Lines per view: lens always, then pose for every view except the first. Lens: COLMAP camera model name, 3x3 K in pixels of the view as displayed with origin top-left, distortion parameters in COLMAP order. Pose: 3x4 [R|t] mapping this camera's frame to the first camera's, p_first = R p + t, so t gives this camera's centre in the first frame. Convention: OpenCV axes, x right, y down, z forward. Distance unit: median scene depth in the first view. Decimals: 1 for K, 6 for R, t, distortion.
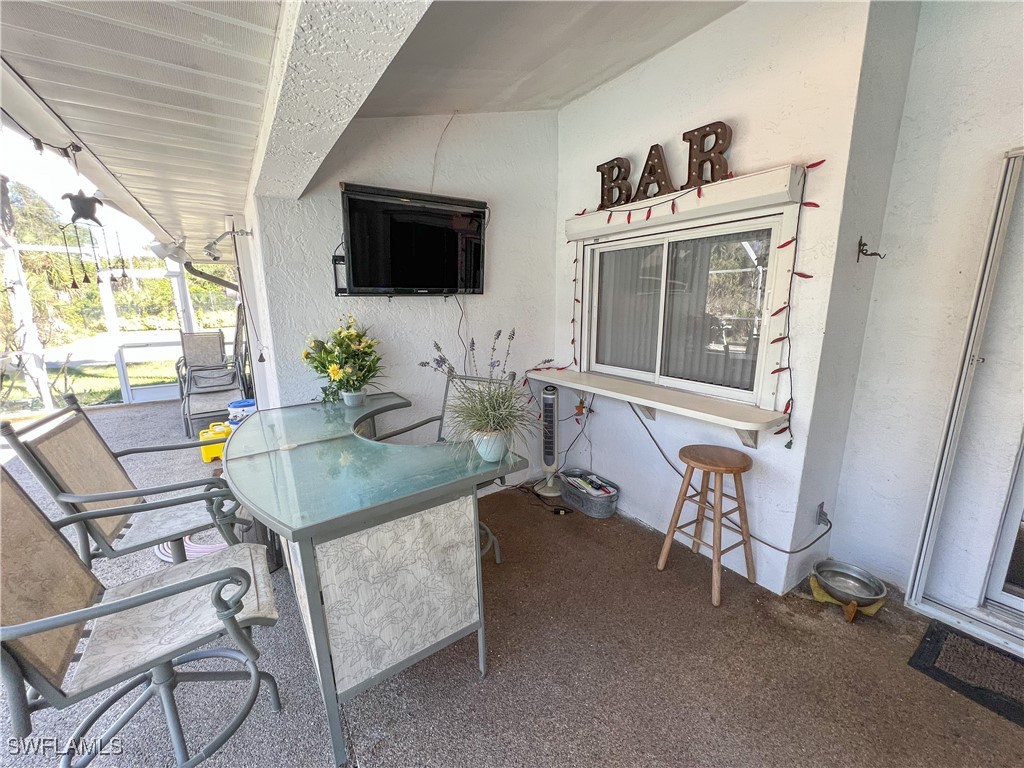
lens RADIAL K [[407.2, 0, 510.6], [0, 407.2, 382.2], [0, 0, 1]] dist [-0.003263, 0.001303]
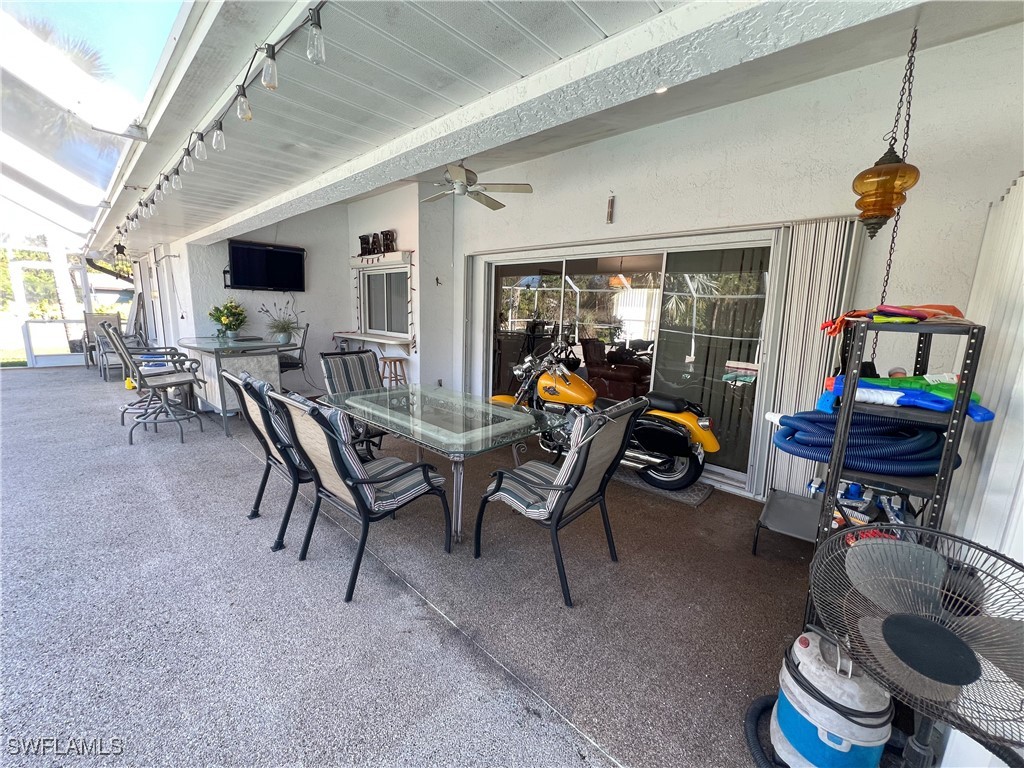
lens RADIAL K [[407.2, 0, 512.4], [0, 407.2, 384.2], [0, 0, 1]] dist [-0.003263, 0.001303]
pose [[0.973600, -0.000472, 0.228258, 0.755855], [0.004662, 0.999830, -0.017821, 0.456677], [-0.228211, 0.018414, 0.973437, -1.926173]]
